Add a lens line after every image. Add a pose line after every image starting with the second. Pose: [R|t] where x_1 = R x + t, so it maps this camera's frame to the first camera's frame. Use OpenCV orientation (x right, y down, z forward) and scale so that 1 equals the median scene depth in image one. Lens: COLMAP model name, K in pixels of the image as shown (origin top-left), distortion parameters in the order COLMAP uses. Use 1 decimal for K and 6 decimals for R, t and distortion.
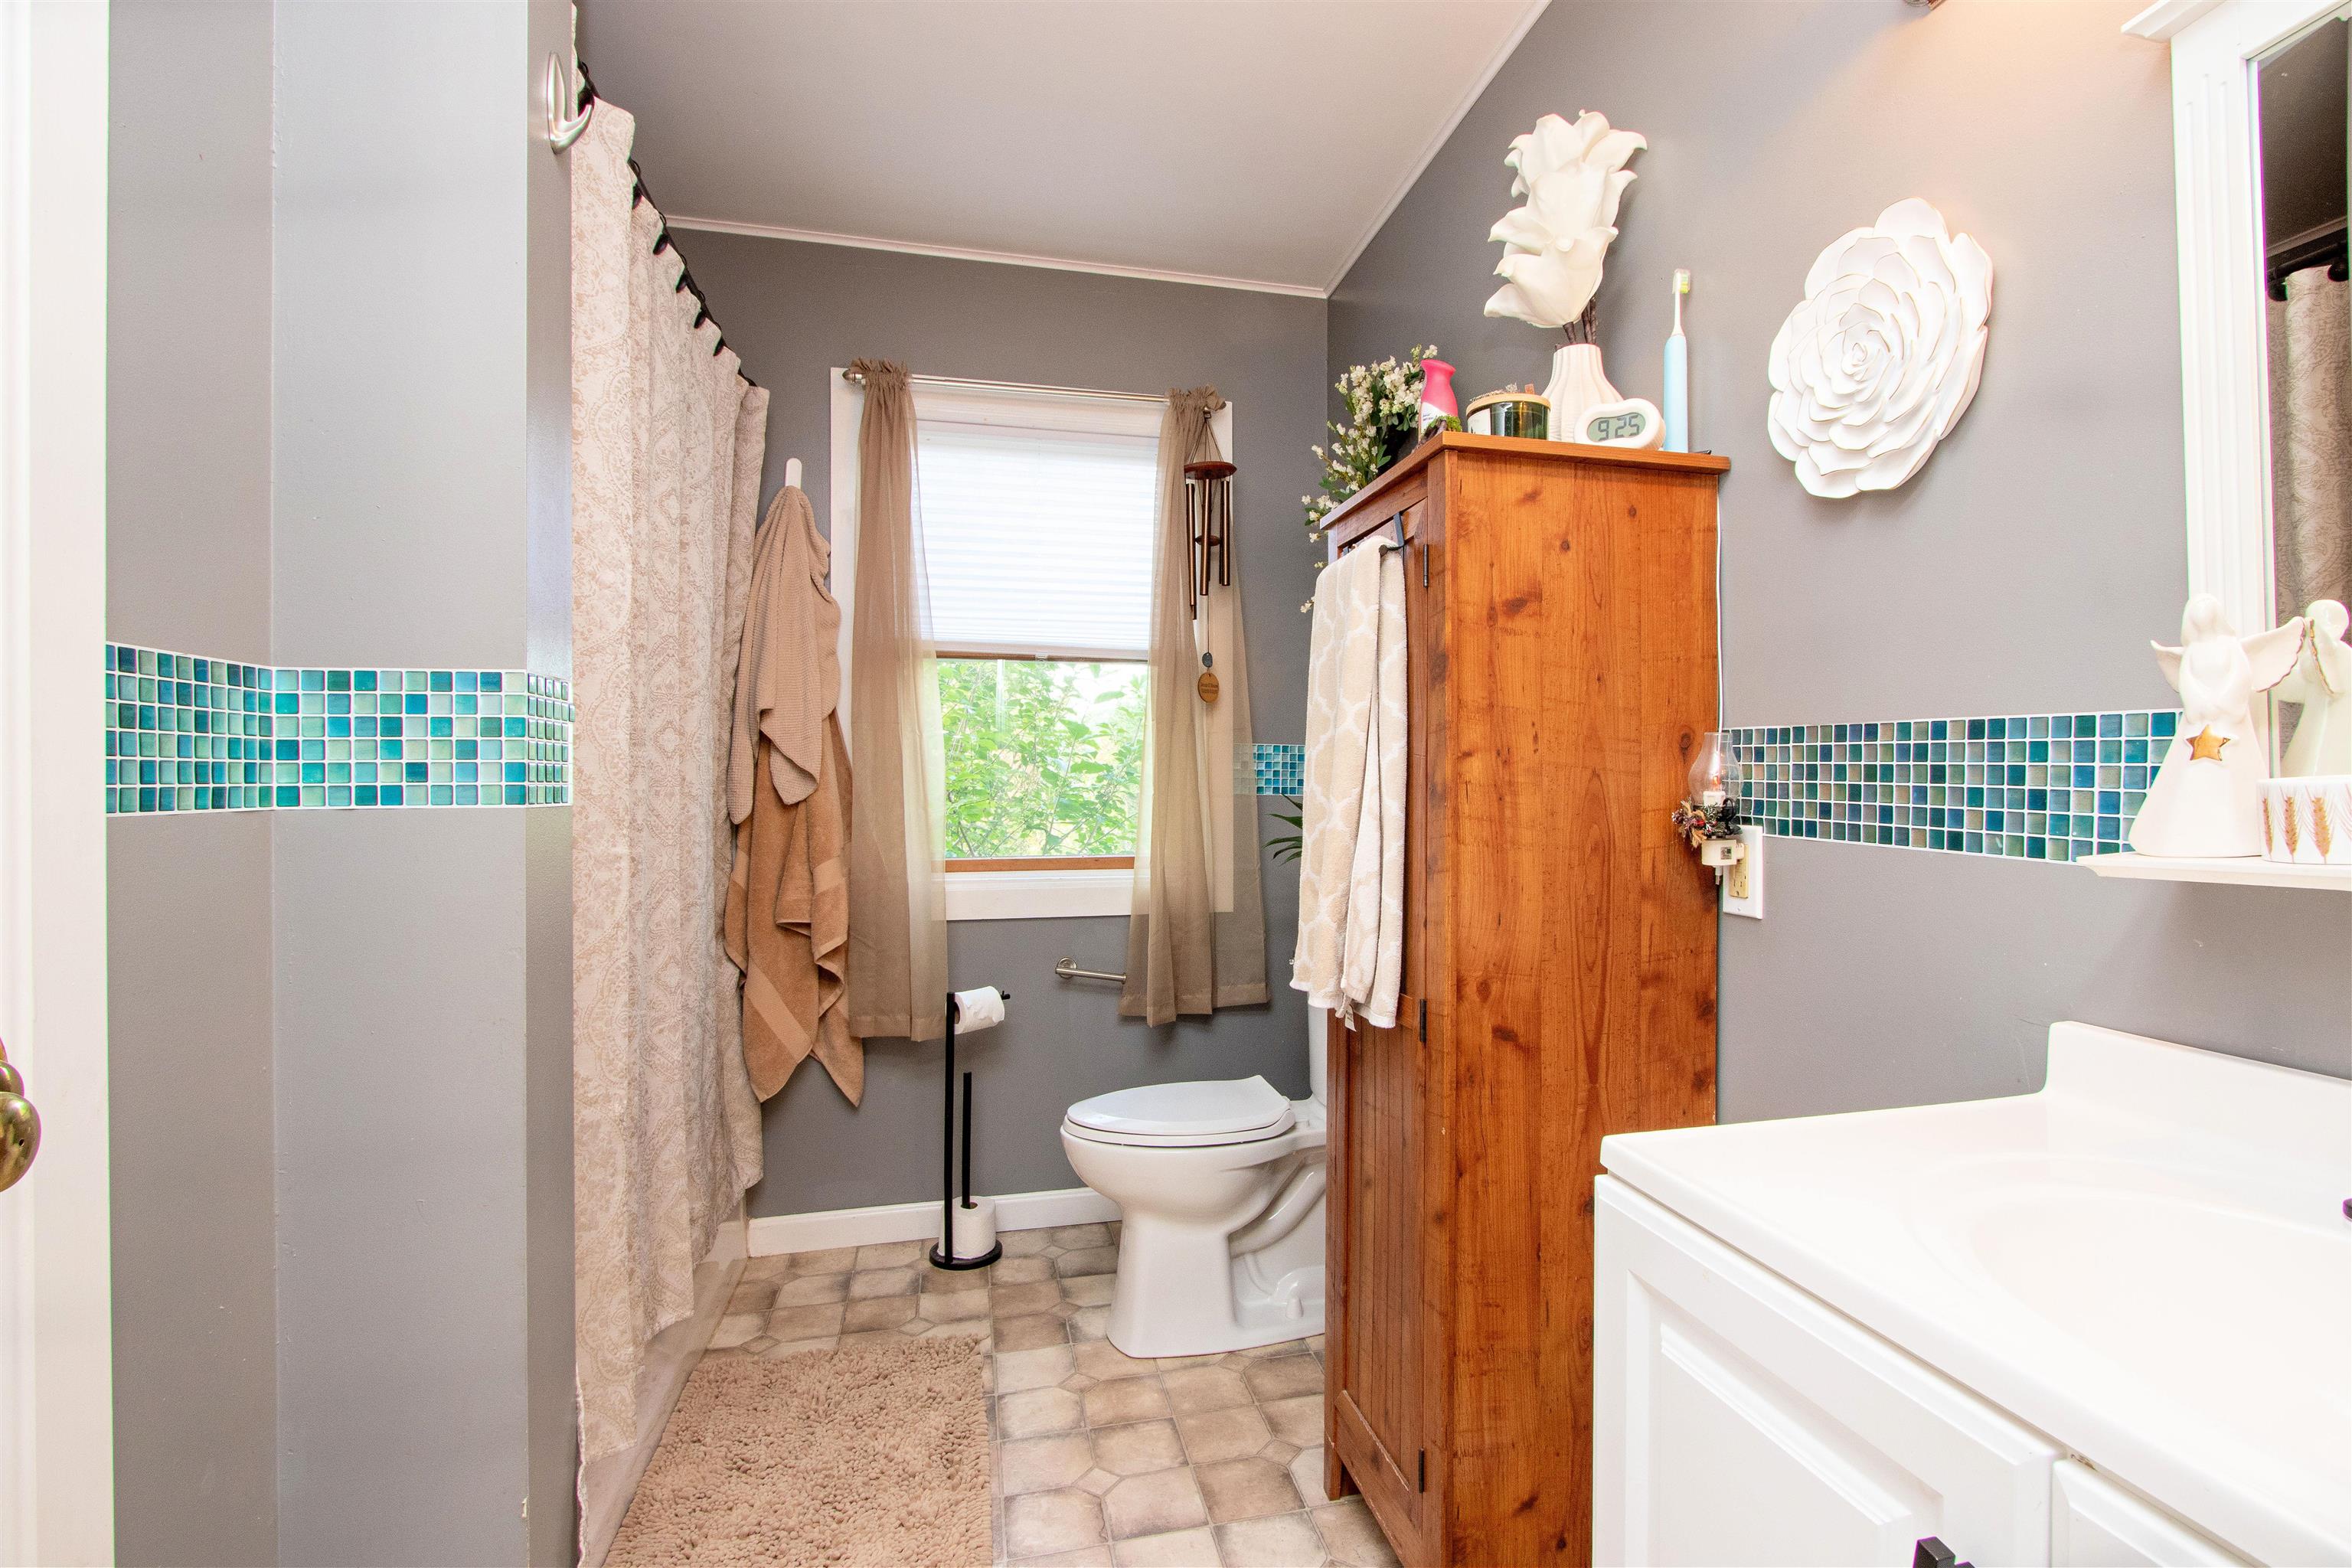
lens RADIAL K [[1086.5, 0, 1231.7], [0, 1086.5, 790.4], [0, 0, 1]] dist [-0.016128, 0.000203]
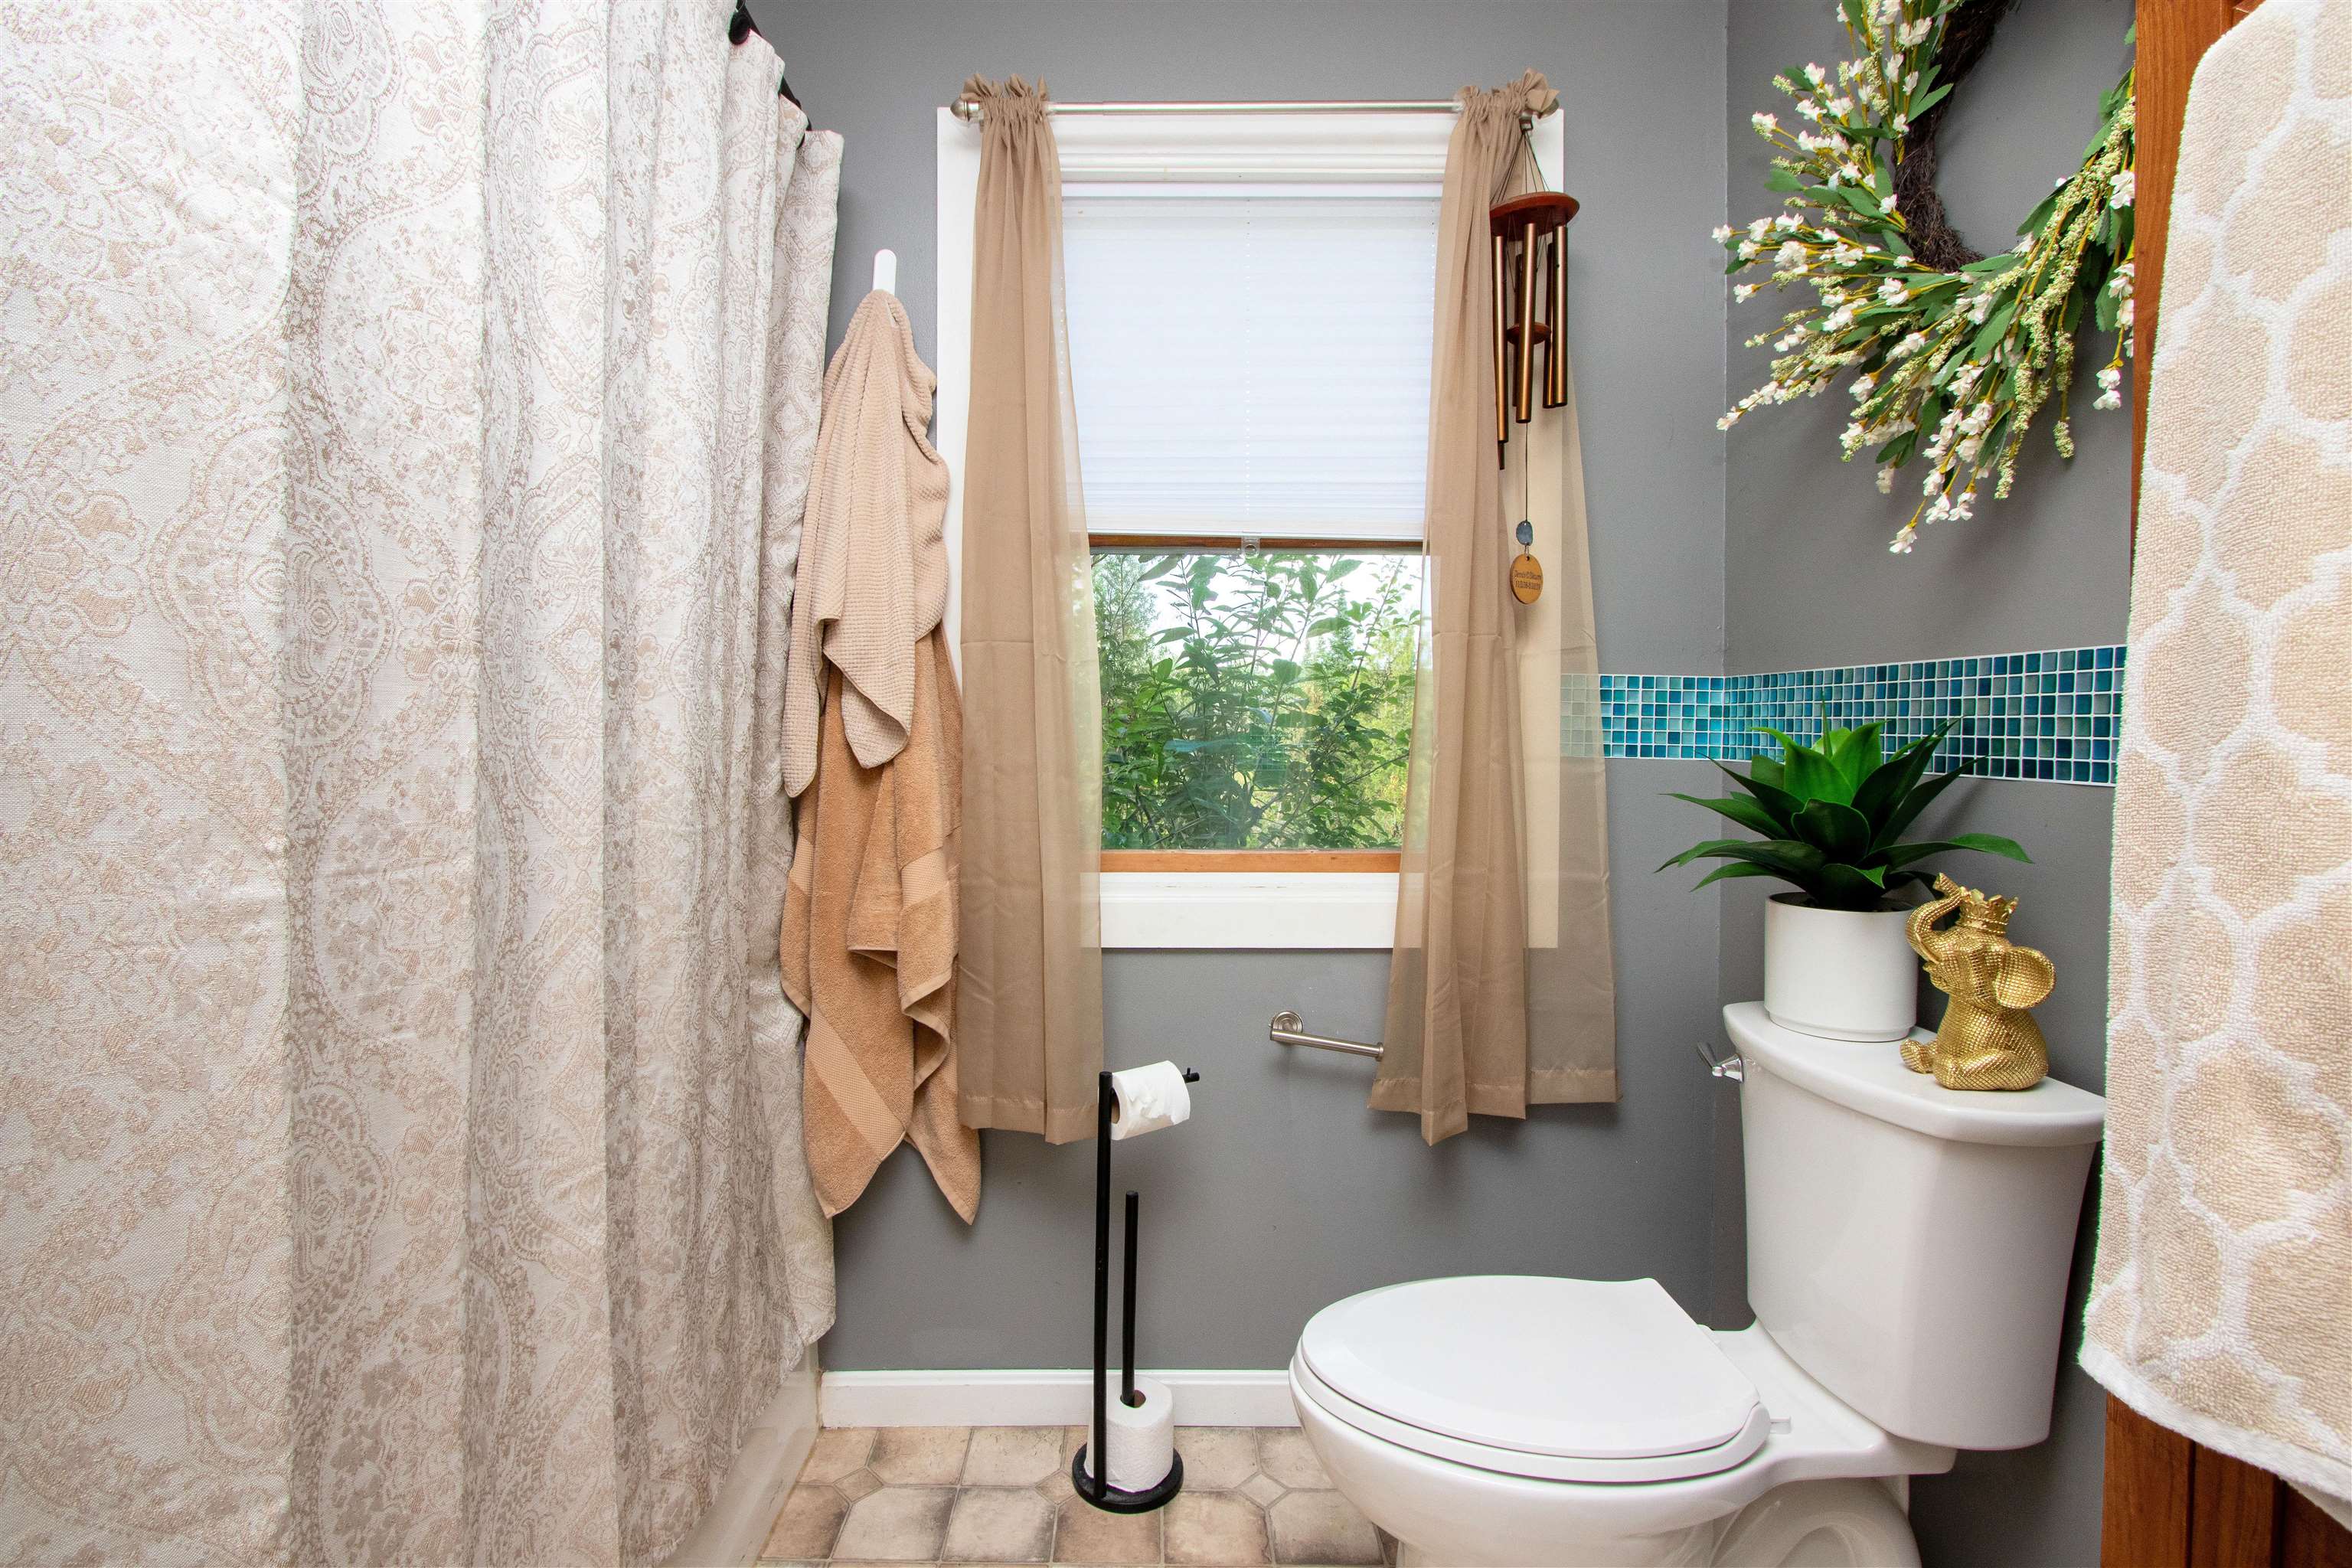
lens RADIAL K [[1104.1, 0, 1158.4], [0, 1104.1, 772.5], [0, 0, 1]] dist [-0.017171, 0.000865]
pose [[0.972200, 0.010199, -0.233931, -0.082168], [-0.005308, 0.999754, 0.021528, 0.000208], [0.234093, -0.019687, 0.972015, 0.389937]]
